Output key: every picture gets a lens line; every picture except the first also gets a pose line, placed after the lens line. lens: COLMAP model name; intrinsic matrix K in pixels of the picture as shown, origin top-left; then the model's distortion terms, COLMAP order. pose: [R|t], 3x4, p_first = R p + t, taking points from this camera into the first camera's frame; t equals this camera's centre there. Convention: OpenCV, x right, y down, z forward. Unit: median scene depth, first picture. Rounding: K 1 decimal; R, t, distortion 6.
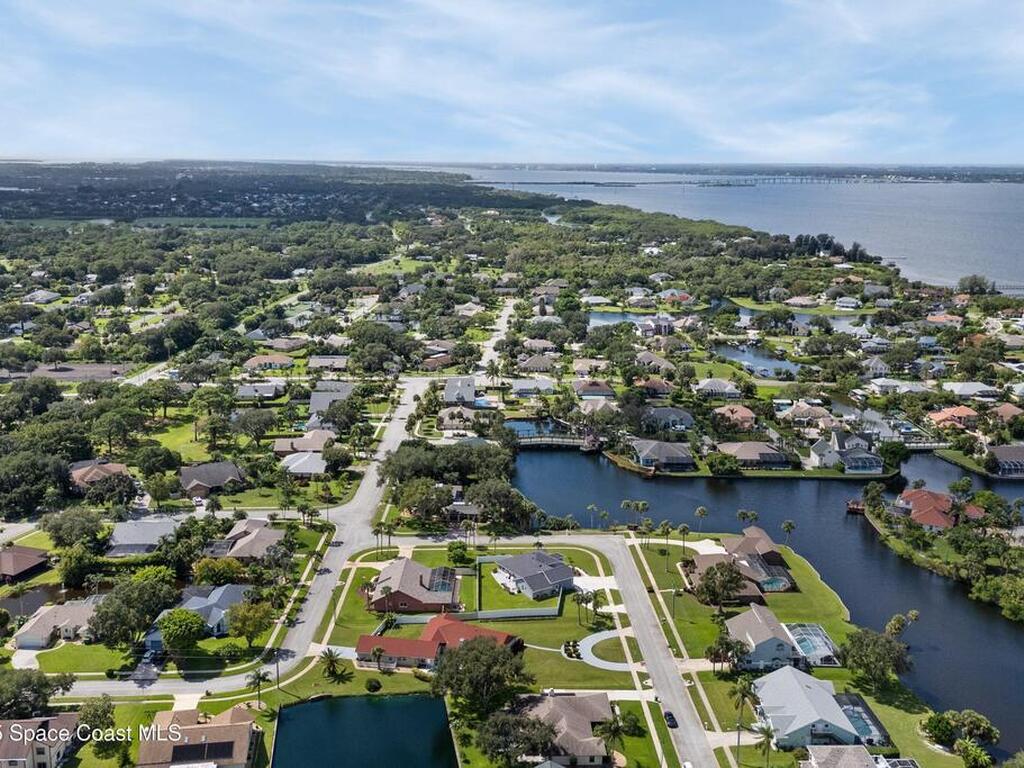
lens RADIAL K [[993.5, 0, 510.9], [0, 993.5, 381.9], [0, 0, 1]] dist [0.156641, -0.356070]
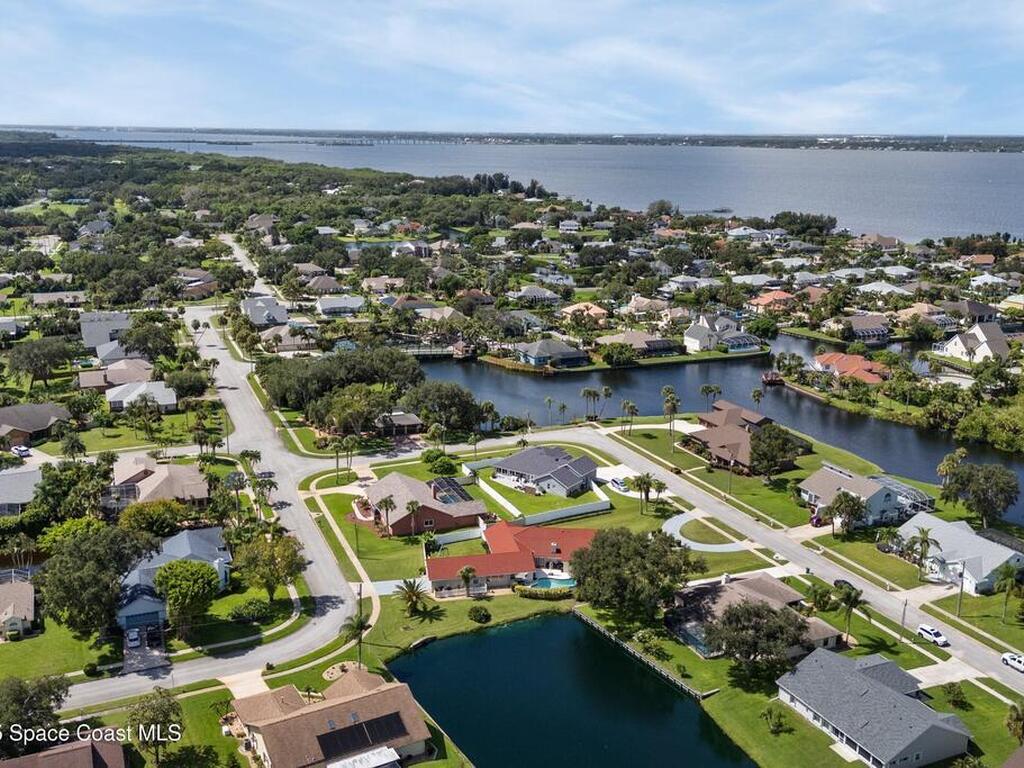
lens RADIAL K [[993.5, 0, 510.9], [0, 993.5, 381.9], [0, 0, 1]] dist [0.156641, -0.356070]
pose [[0.927484, -0.091578, 0.362473, -0.262148], [0.079874, 0.995688, 0.047179, 0.067445], [-0.365231, -0.014805, 0.930799, 0.212853]]
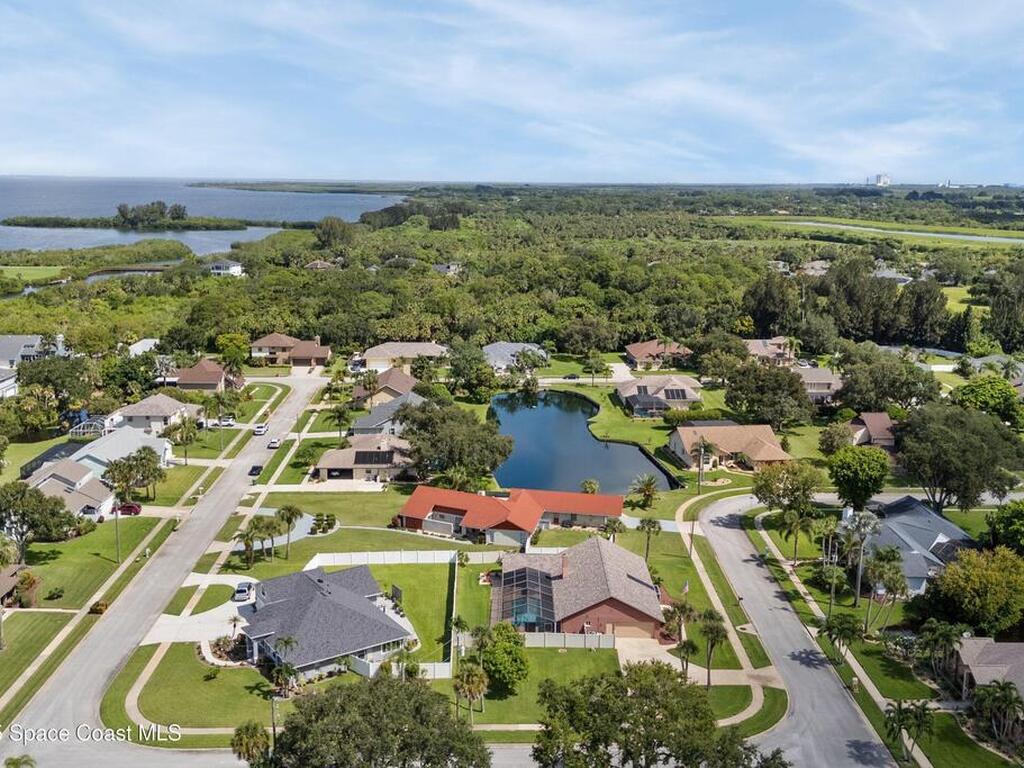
lens RADIAL K [[993.5, 0, 510.9], [0, 993.5, 381.9], [0, 0, 1]] dist [0.156641, -0.356070]
pose [[-0.999782, -0.020826, -0.001743, -0.049941], [-0.019731, 0.913128, 0.407195, -0.082366], [-0.006889, 0.407140, -0.913340, 1.212802]]
